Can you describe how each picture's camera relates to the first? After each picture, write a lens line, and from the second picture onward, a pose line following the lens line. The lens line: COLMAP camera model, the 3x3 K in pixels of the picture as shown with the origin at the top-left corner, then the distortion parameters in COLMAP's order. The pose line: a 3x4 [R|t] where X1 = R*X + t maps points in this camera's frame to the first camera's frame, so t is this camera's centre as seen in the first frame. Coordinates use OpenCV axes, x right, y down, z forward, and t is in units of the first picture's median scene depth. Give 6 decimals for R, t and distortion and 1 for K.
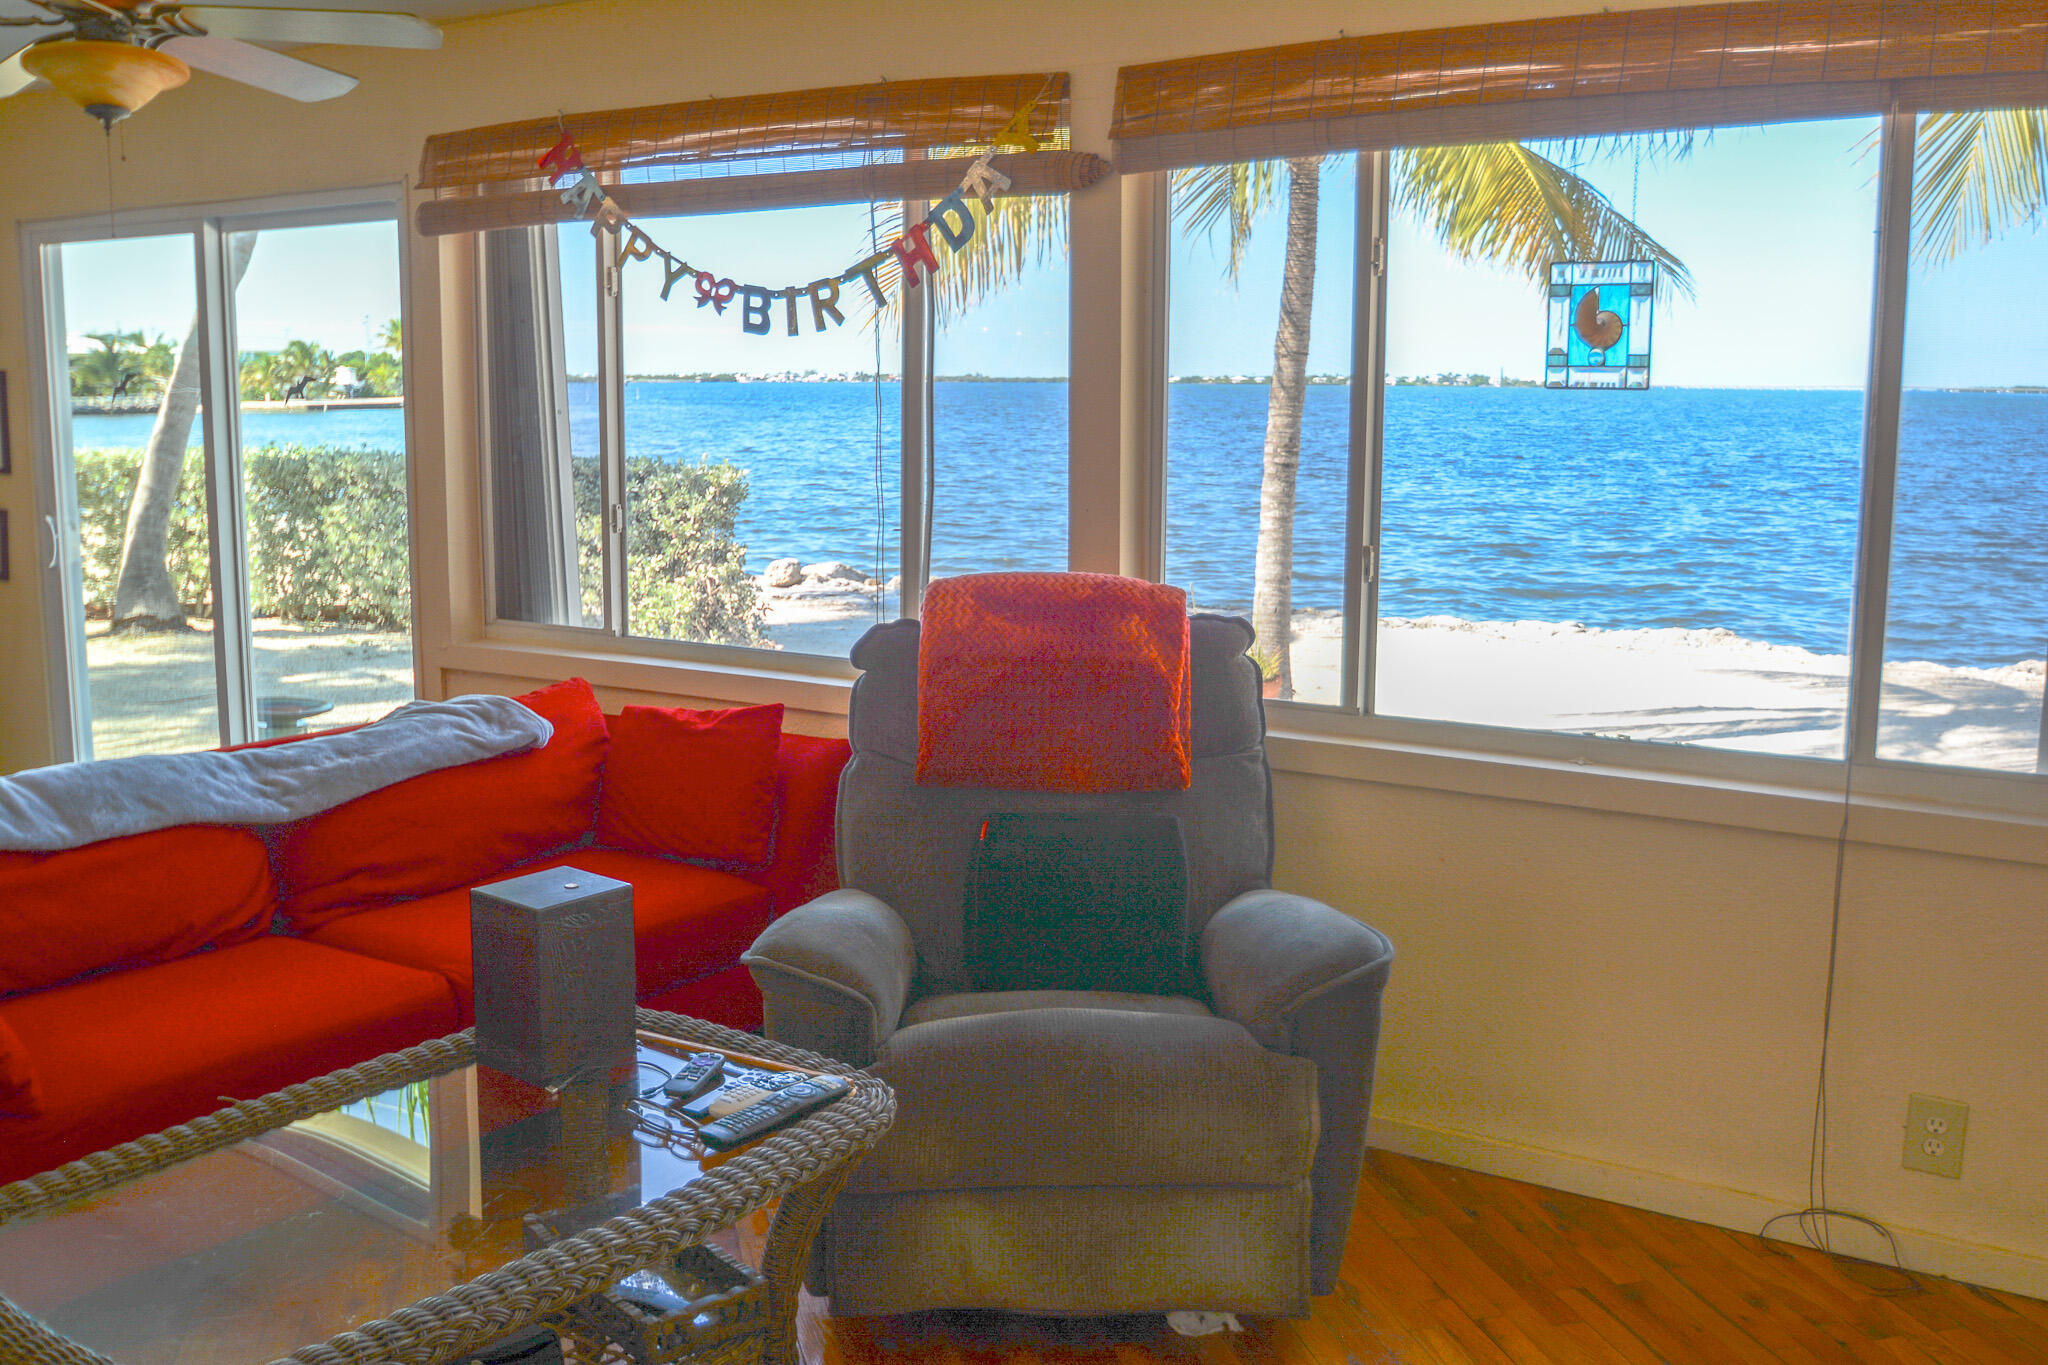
lens RADIAL K [[1819.4, 0, 979.5], [0, 1819.4, 652.3], [0, 0, 1]] dist [-0.071012, 0.022789]
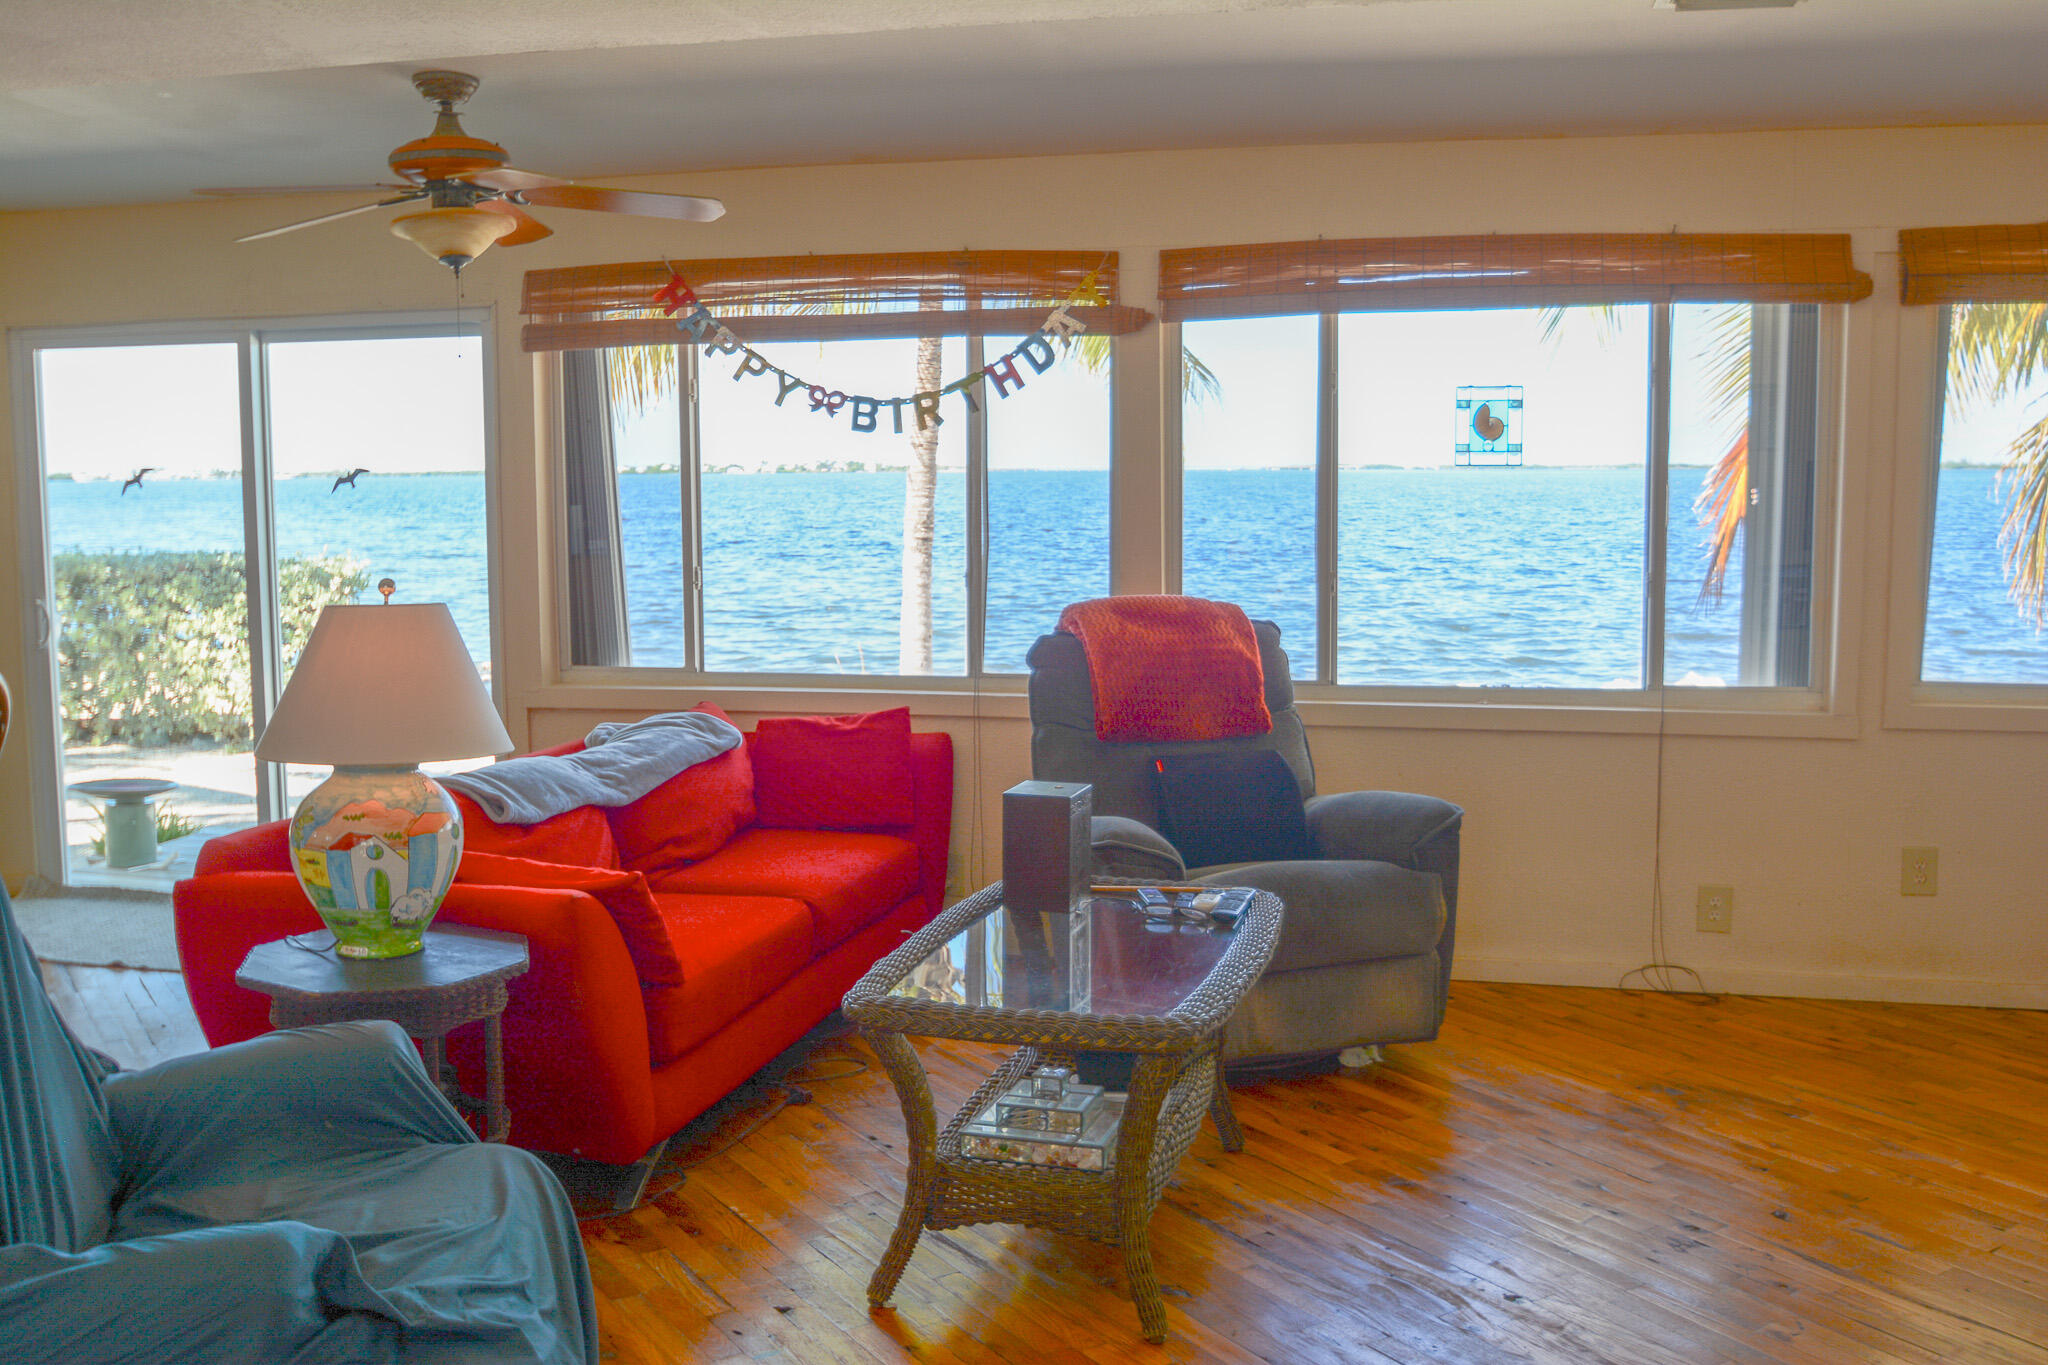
lens RADIAL K [[1819.4, 0, 979.5], [0, 1819.4, 652.3], [0, 0, 1]] dist [-0.071012, 0.022789]
pose [[0.943308, -0.043149, 0.329102, -0.499786], [0.059209, 0.997486, -0.038928, 0.044076], [-0.326595, 0.056207, 0.943492, -0.286059]]
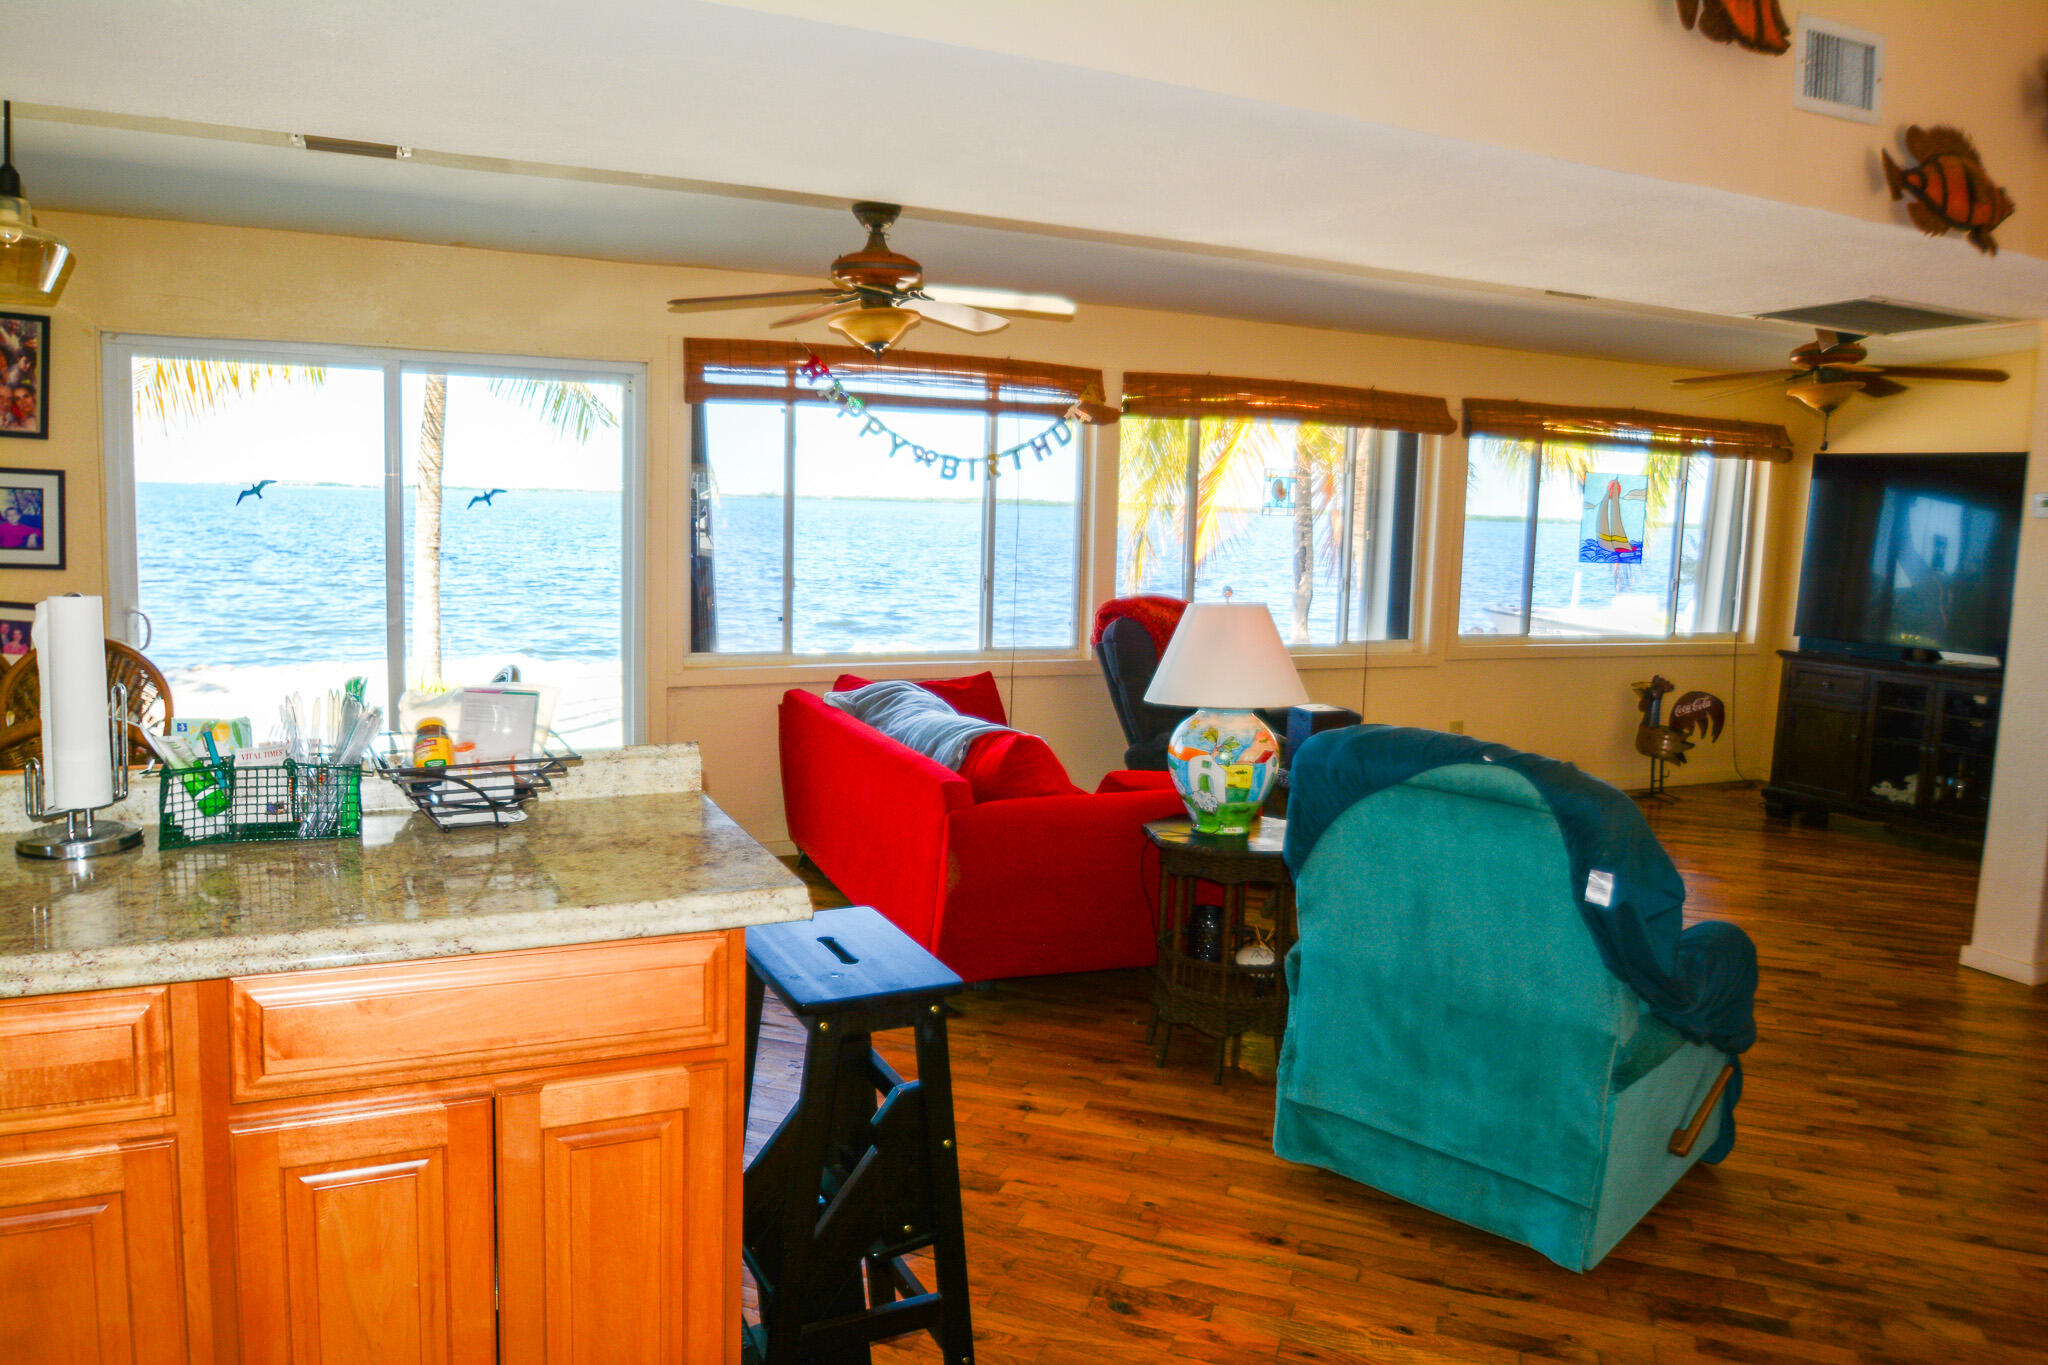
lens RADIAL K [[1422.8, 0, 988.2], [0, 1422.8, 672.1], [0, 0, 1]] dist [-0.047282, 0.000093]
pose [[0.548456, -0.086430, 0.831700, -1.380351], [0.095785, 0.994590, 0.040193, -0.032112], [-0.830675, 0.057621, 0.553768, 0.157103]]
